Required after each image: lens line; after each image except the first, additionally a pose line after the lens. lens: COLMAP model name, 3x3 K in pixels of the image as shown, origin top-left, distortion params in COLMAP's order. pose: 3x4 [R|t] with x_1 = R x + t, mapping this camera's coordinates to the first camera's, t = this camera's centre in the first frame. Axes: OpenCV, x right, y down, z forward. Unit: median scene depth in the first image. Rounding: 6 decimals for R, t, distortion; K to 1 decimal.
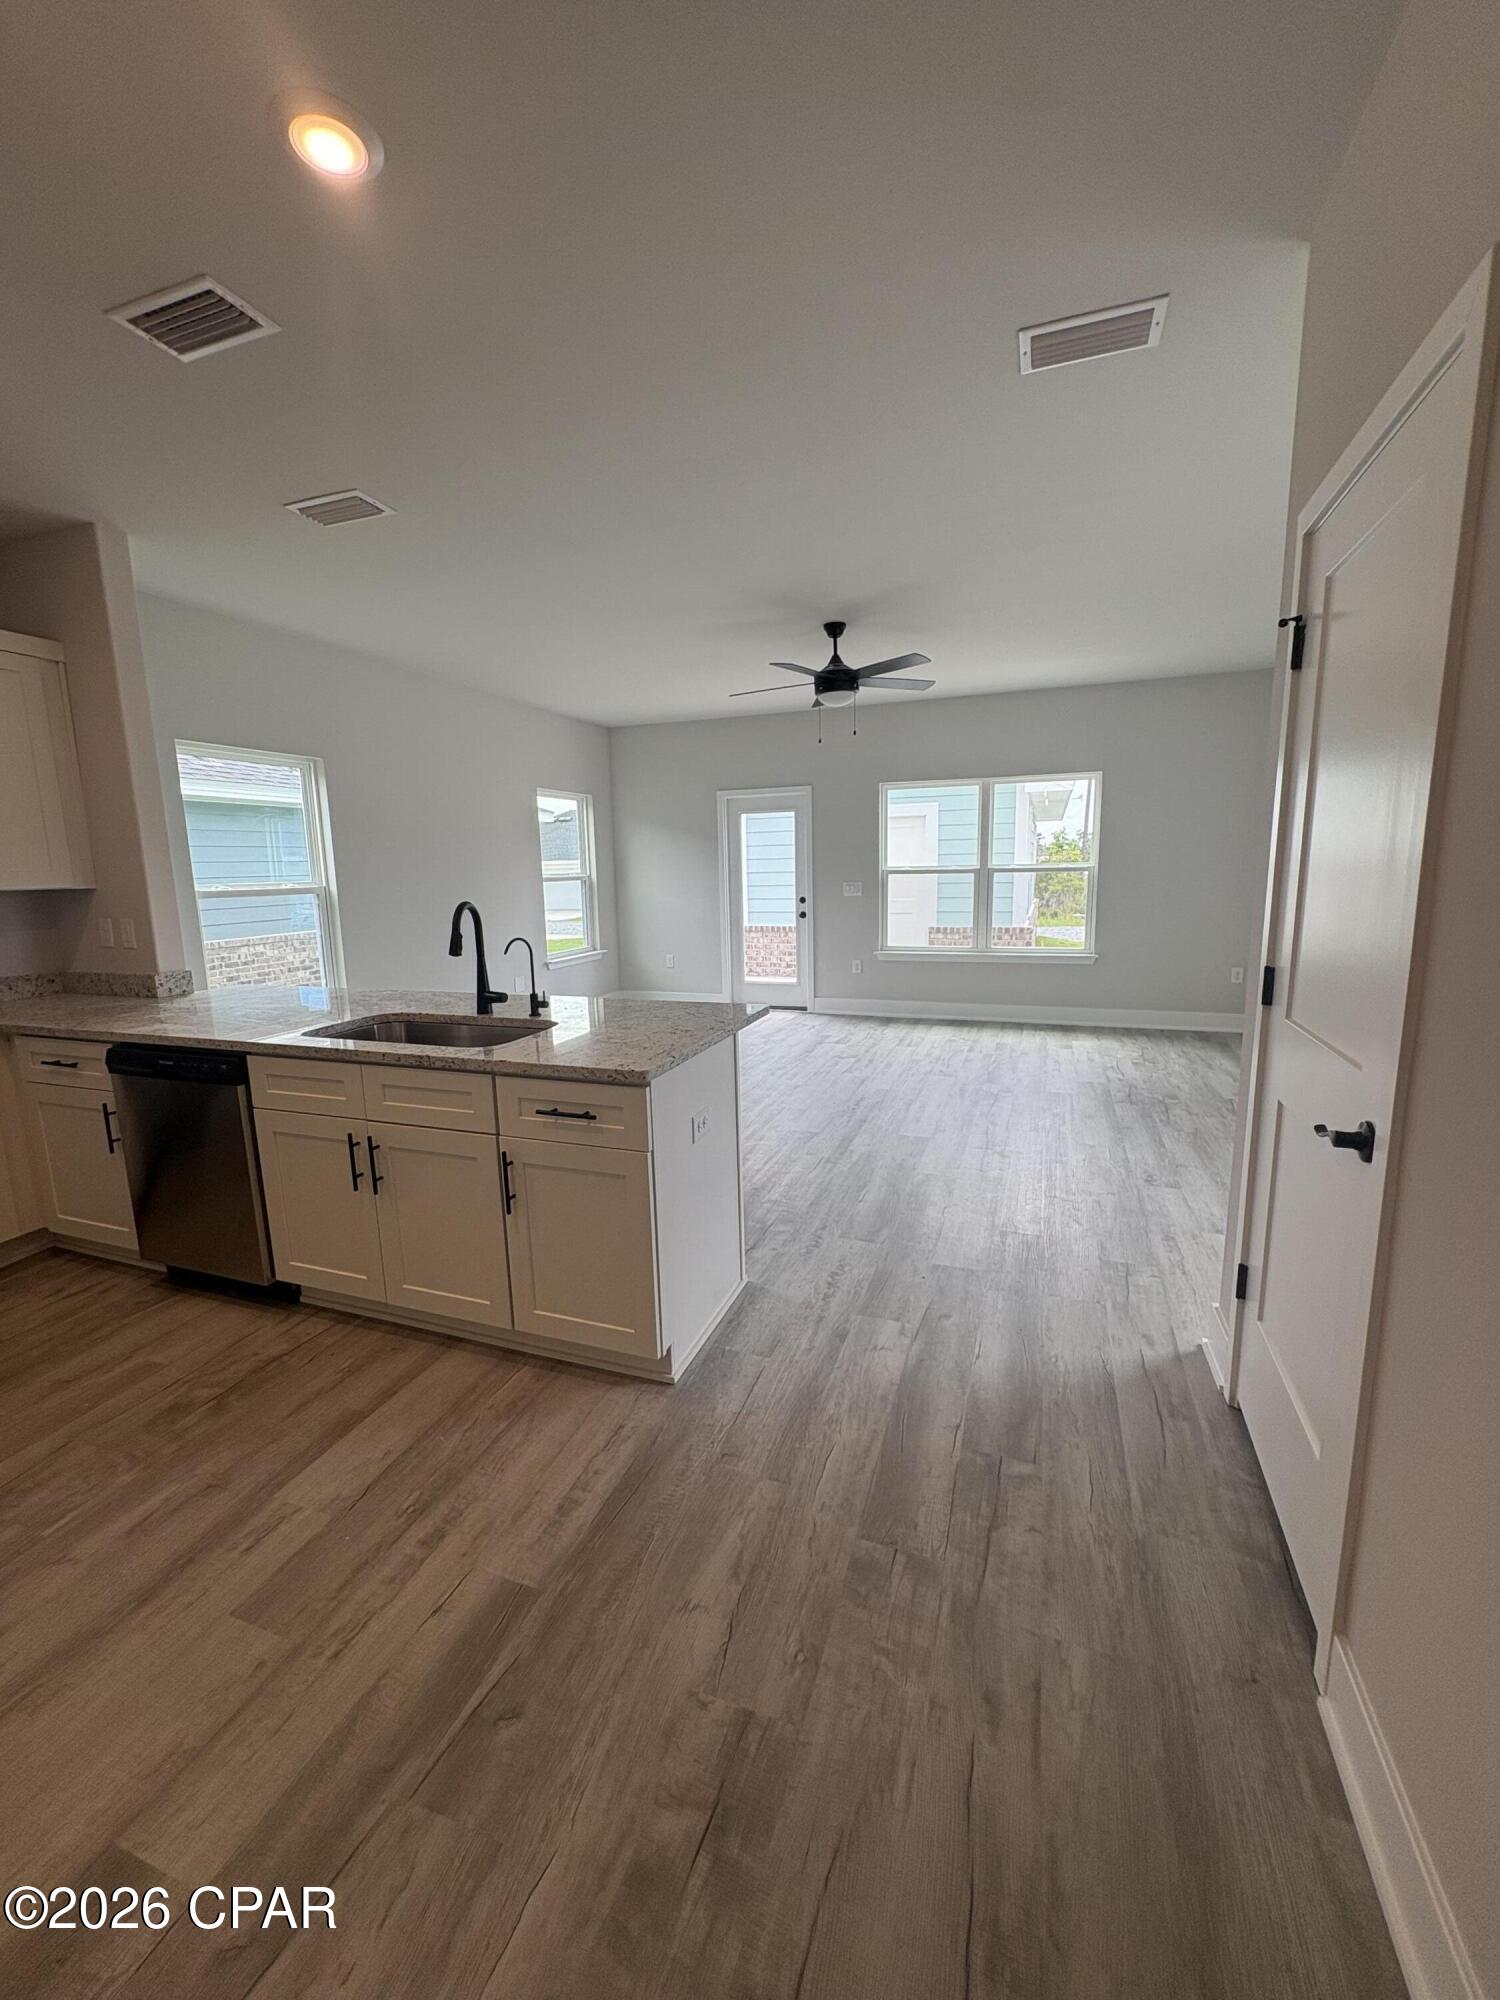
lens RADIAL K [[794.6, 0, 755.1], [0, 794.6, 992.5], [0, 0, 1]] dist [0.003908, 0.000559]
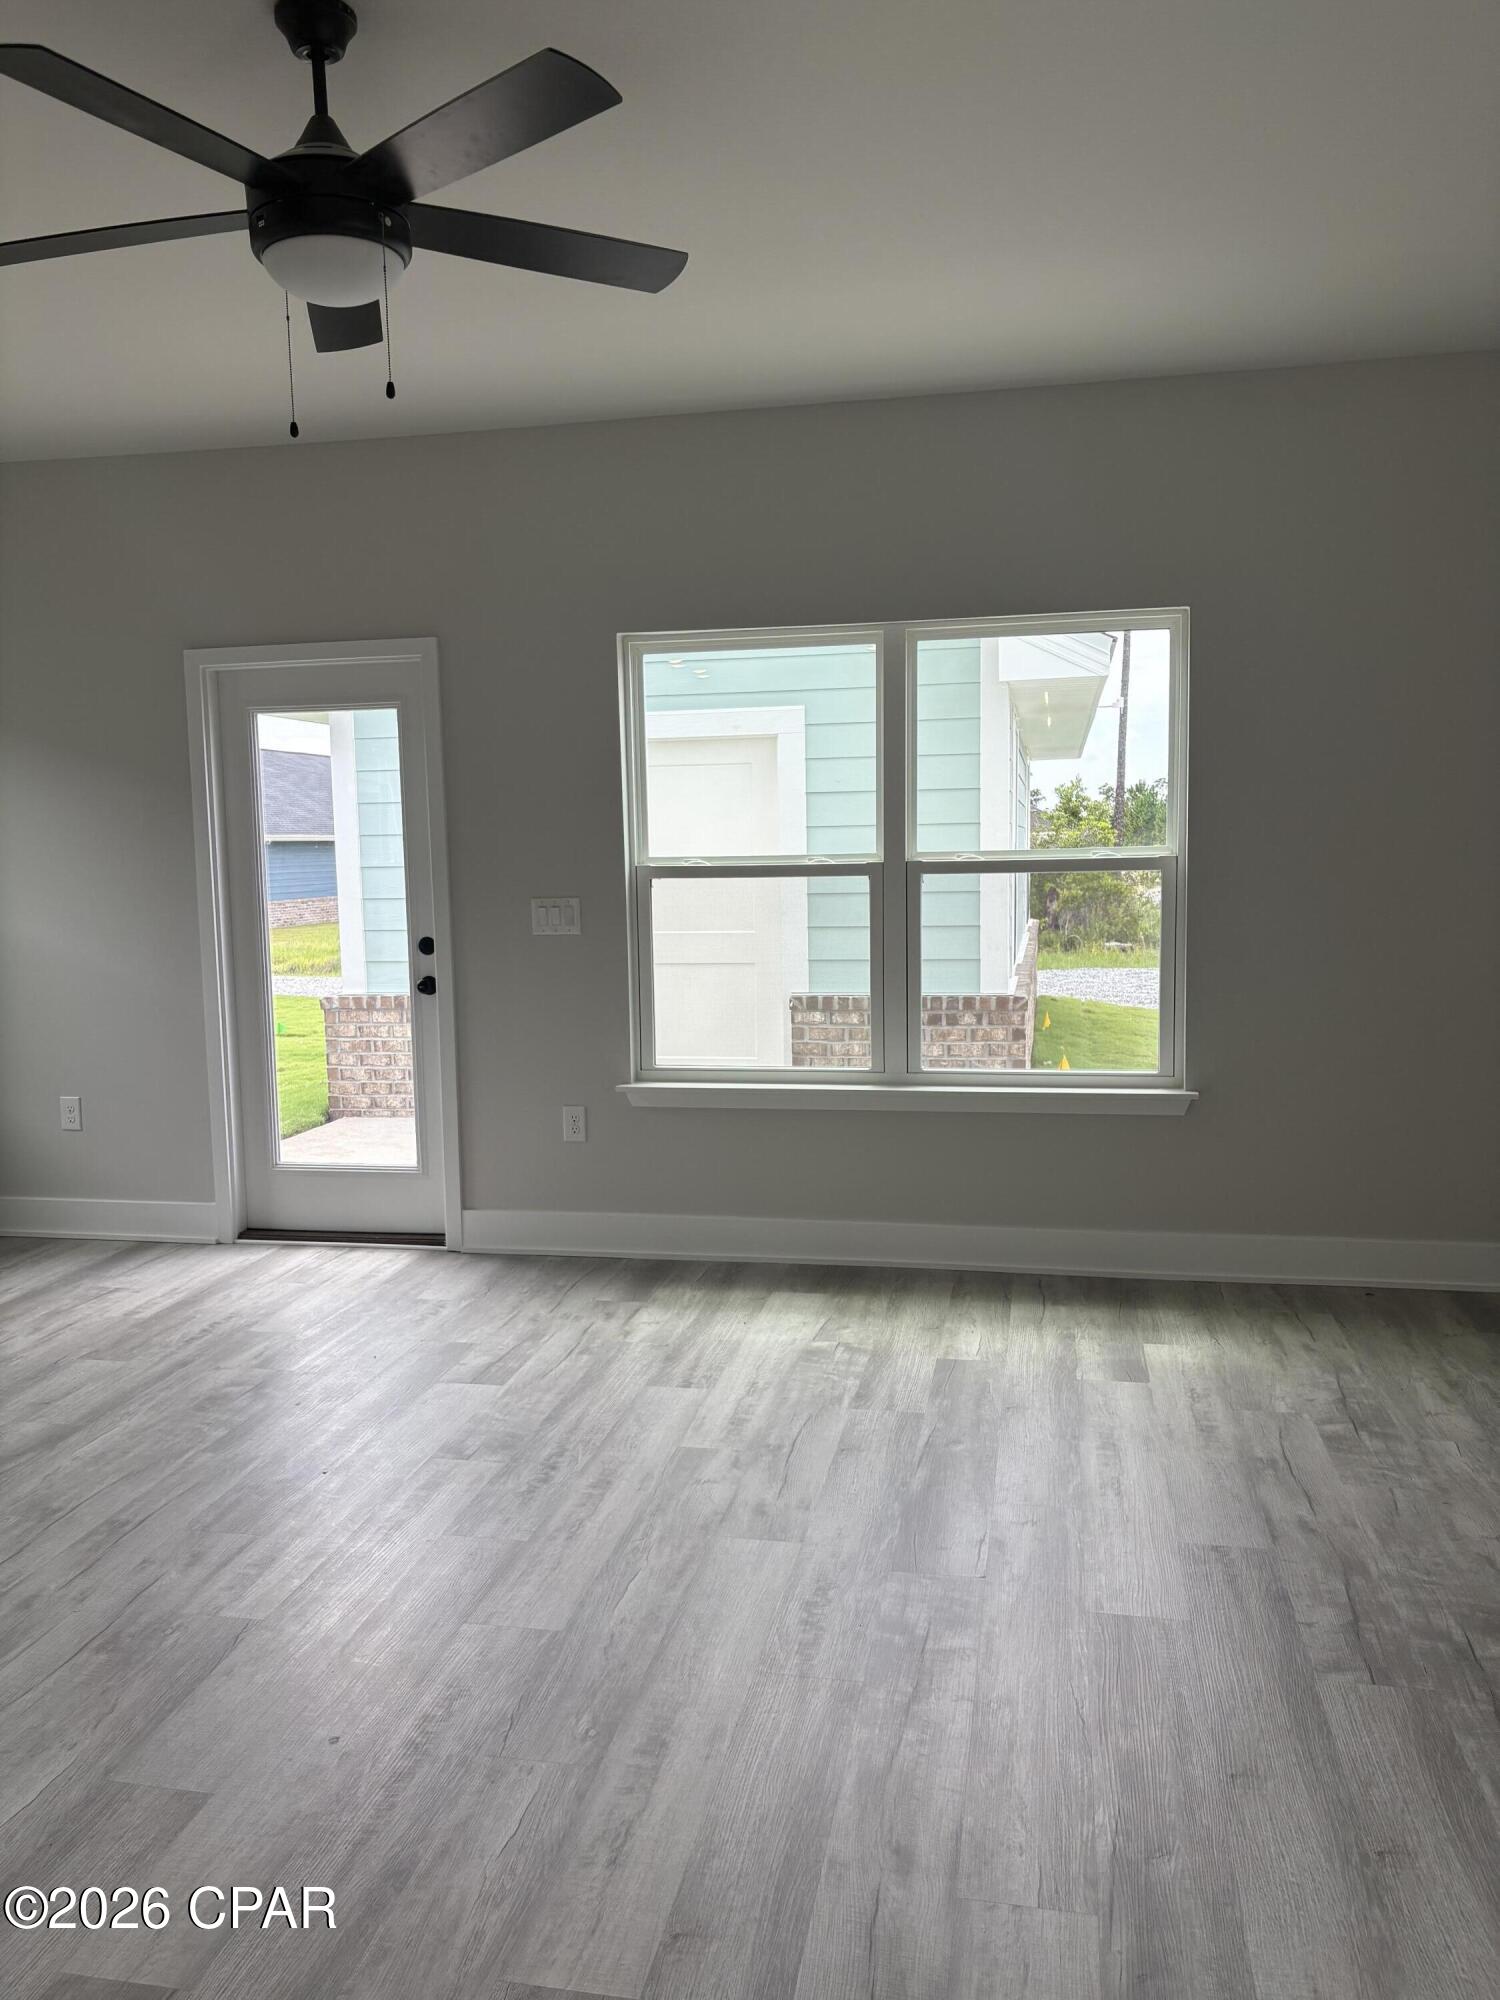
lens RADIAL K [[1519.9, 0, 744.2], [0, 1519.9, 1005.3], [0, 0, 1]] dist [0.035826, -0.002792]
pose [[0.988720, -0.014401, 0.149081, 0.119975], [0.022574, 0.998325, -0.053274, -0.056984], [-0.148064, 0.056039, 0.987389, 0.336160]]
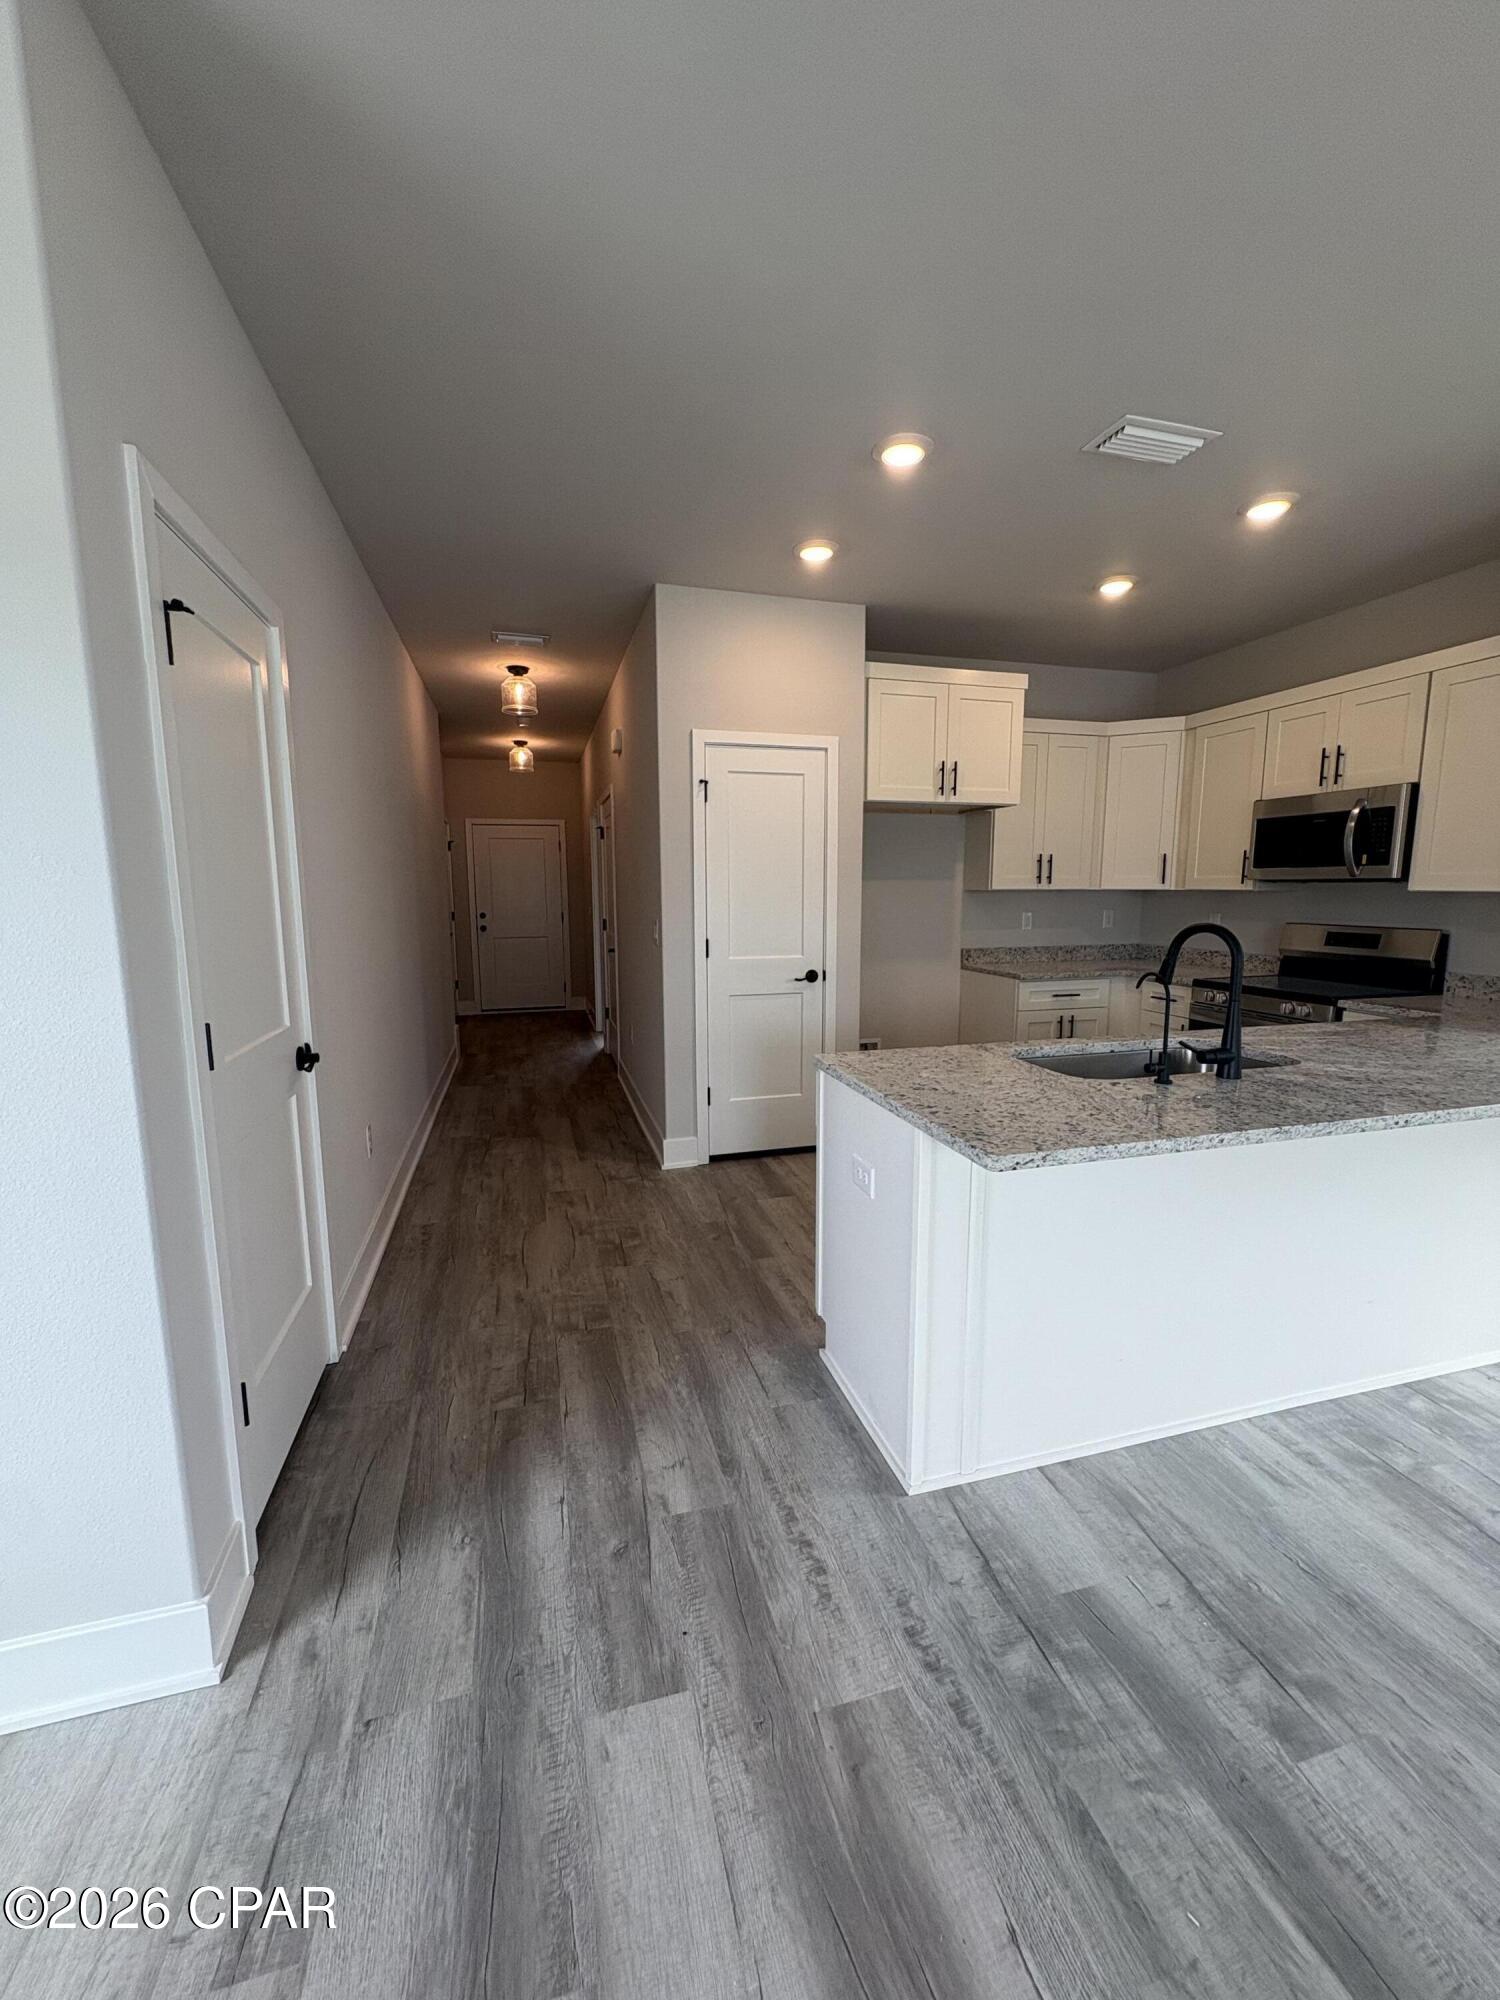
lens RADIAL K [[794.6, 0, 752.6], [0, 794.6, 997.7], [0, 0, 1]] dist [0.003908, 0.000559]
pose [[-0.810281, 0.102761, -0.576962, 0.213300], [-0.074914, 0.958267, 0.275883, -0.106290], [0.581233, 0.266765, -0.768768, 0.635189]]
